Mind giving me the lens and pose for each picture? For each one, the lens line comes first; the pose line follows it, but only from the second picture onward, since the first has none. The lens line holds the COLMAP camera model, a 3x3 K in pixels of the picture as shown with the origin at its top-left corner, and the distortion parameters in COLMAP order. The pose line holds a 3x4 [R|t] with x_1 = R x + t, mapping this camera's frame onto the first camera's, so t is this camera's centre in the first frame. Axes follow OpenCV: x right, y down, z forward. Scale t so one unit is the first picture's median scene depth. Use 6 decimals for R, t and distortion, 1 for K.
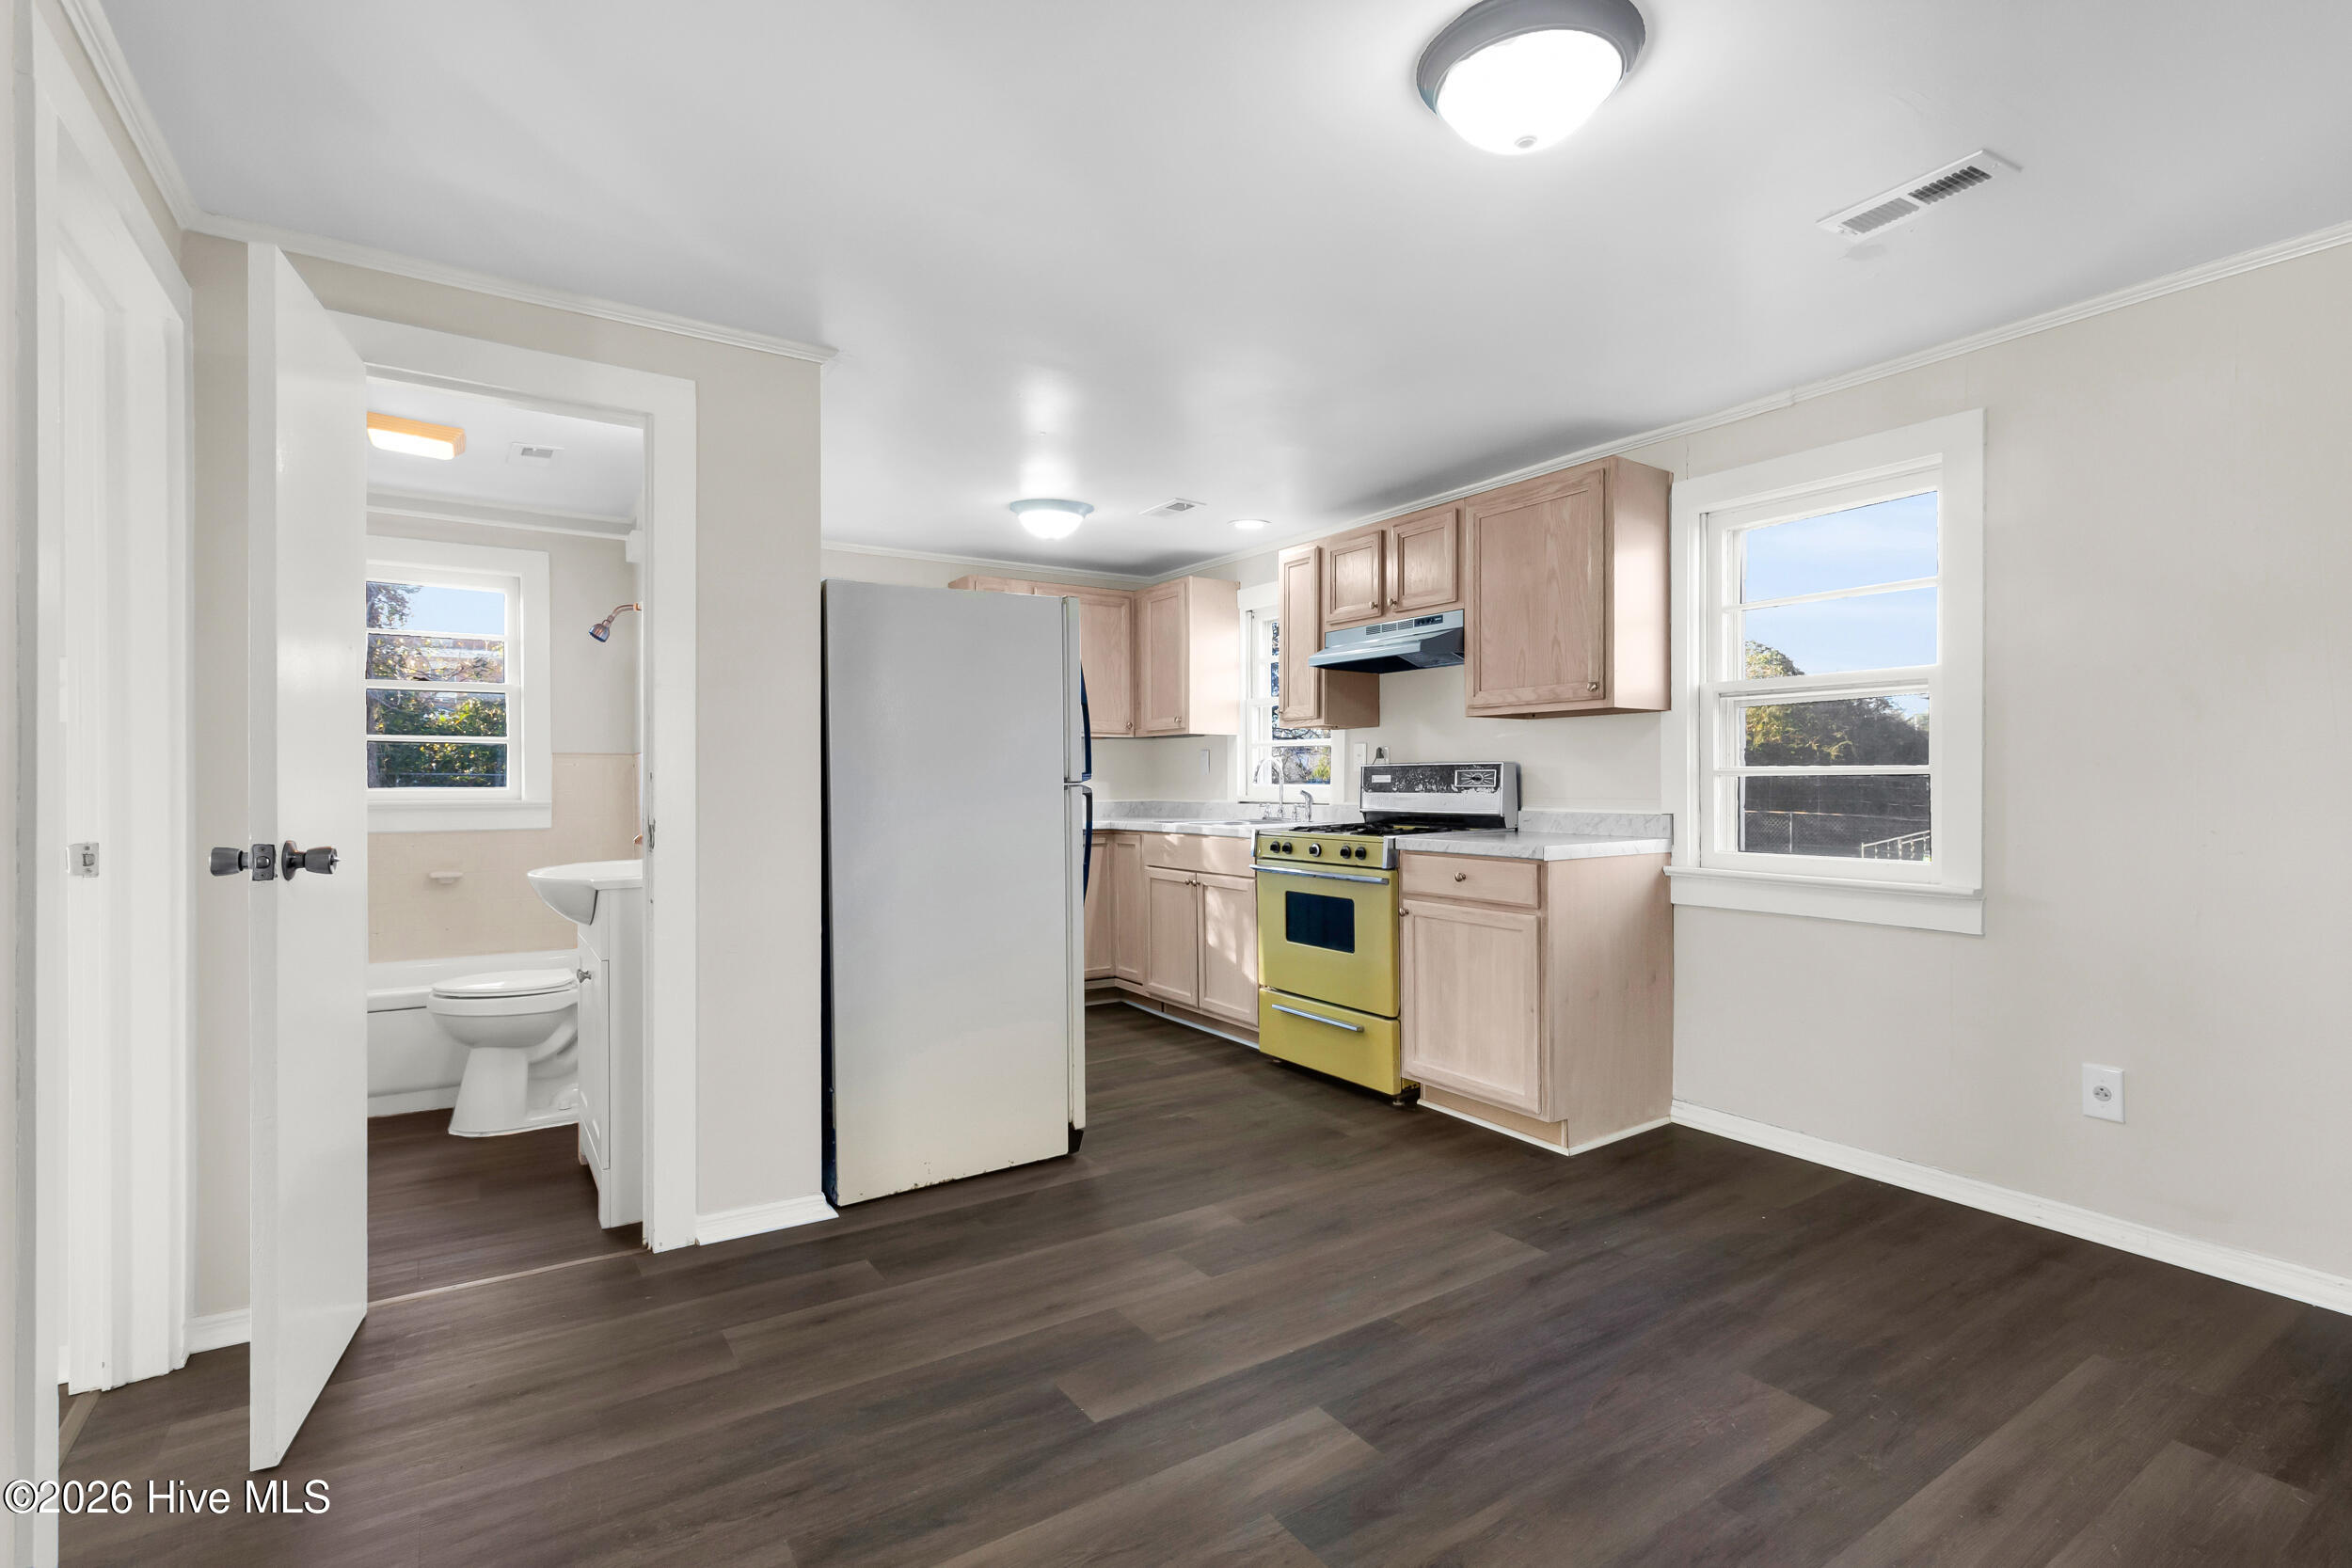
lens RADIAL K [[1119.2, 0, 1186.8], [0, 1119.2, 775.8], [0, 0, 1]] dist [0.000085, 0.000221]
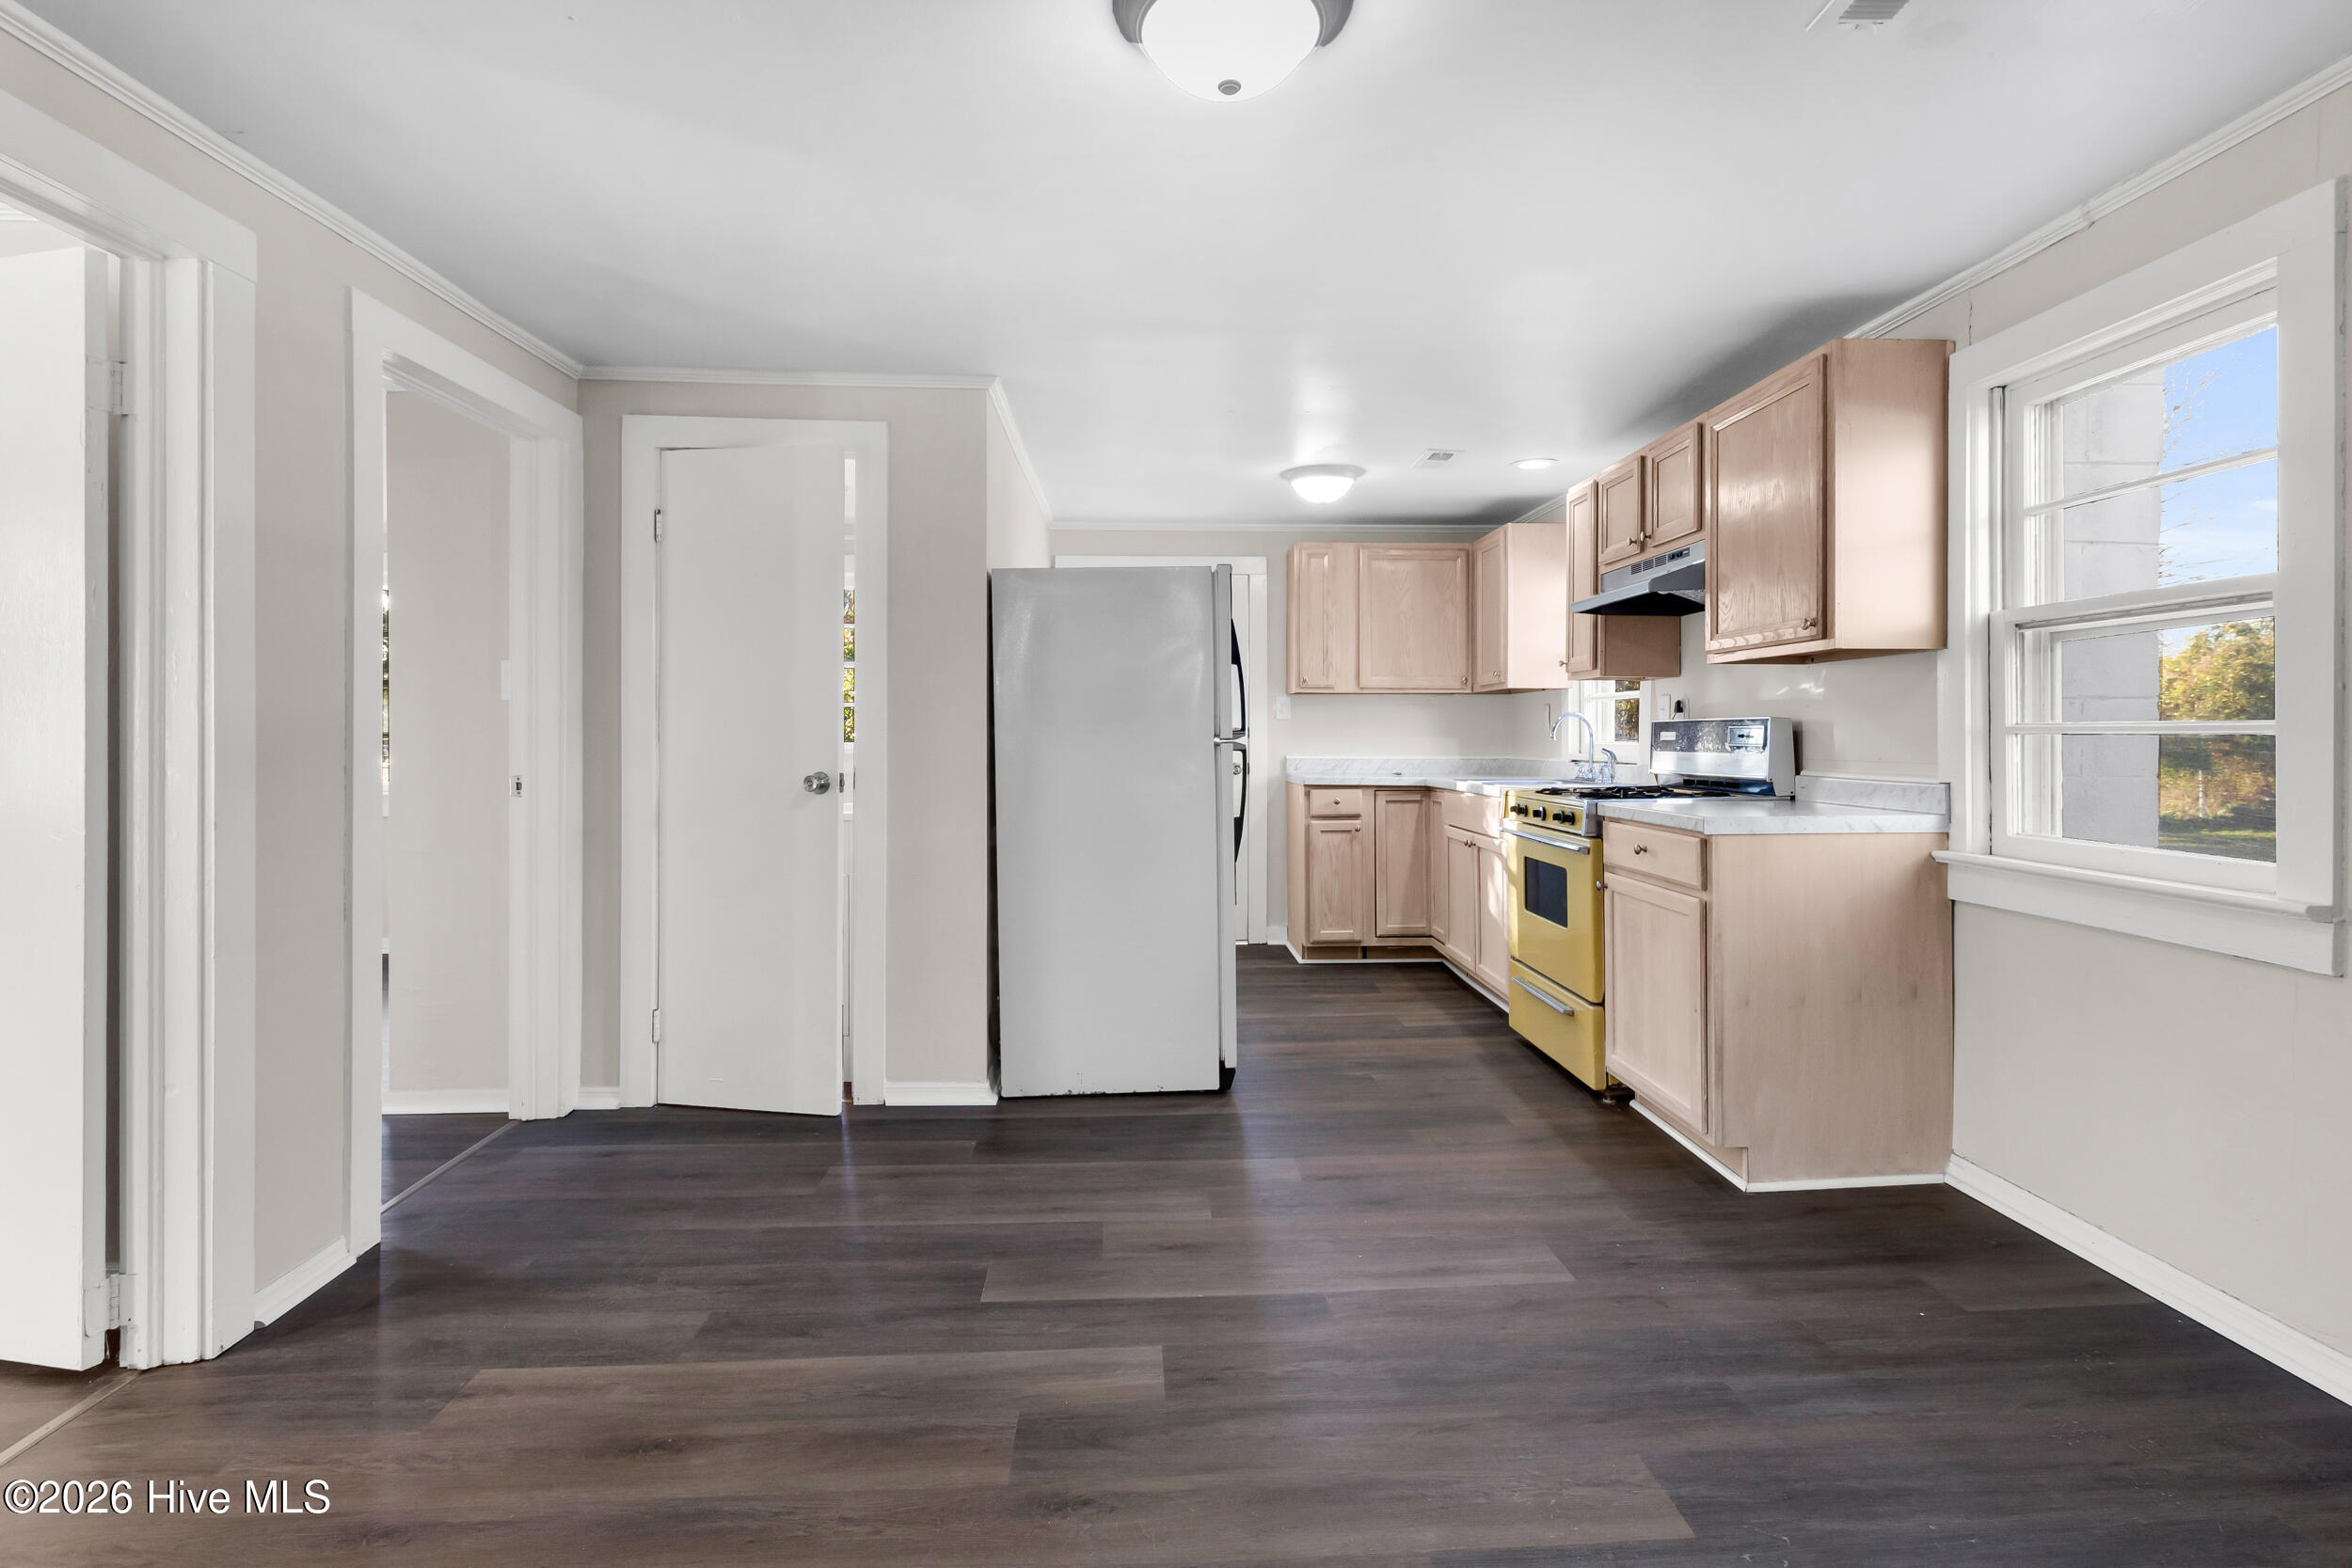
lens RADIAL K [[1104.0, 0, 1178.2], [0, 1104.0, 727.0], [0, 0, 1]] dist [-0.000050, 0.000161]
pose [[0.859281, -0.001981, -0.511499, 0.368168], [0.000362, 0.999995, -0.003265, -0.002298], [0.511503, 0.002620, 0.859277, 0.074026]]
